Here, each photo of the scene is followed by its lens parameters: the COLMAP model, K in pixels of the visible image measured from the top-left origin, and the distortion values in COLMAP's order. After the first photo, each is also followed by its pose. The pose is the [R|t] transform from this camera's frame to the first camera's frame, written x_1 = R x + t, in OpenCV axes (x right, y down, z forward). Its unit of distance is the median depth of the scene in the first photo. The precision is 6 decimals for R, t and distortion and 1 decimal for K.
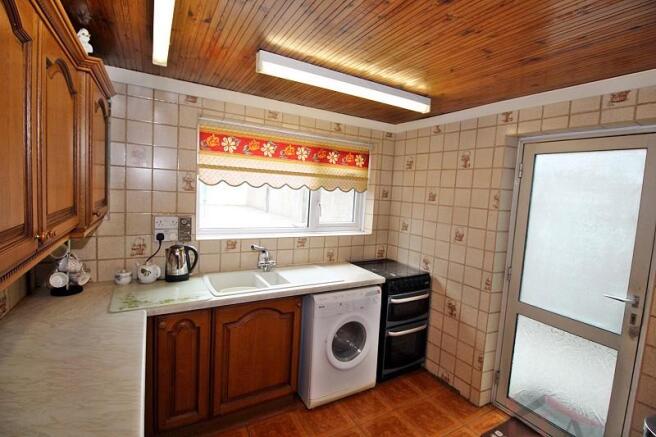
lens RADIAL K [[303.7, 0, 321.5], [0, 303.7, 214.5], [0, 0, 1]] dist [-0.001337, -0.000359]
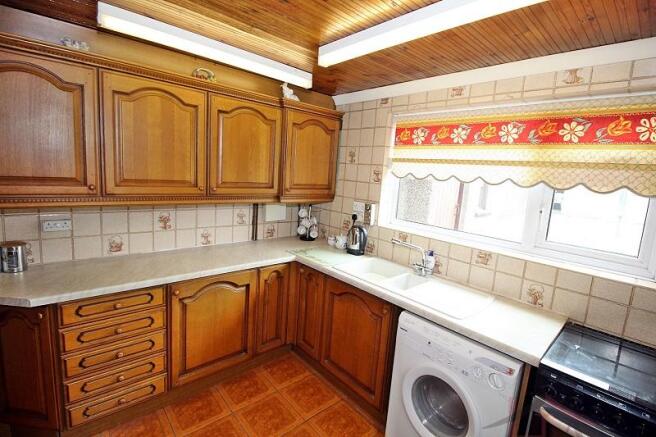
lens RADIAL K [[303.7, 0, 321.5], [0, 303.7, 214.5], [0, 0, 1]] dist [-0.001337, -0.000359]
pose [[0.208092, 0.110294, -0.971871, 0.573481], [-0.128230, 0.988122, 0.084682, -0.023914], [0.969667, 0.107002, 0.219764, 0.486931]]
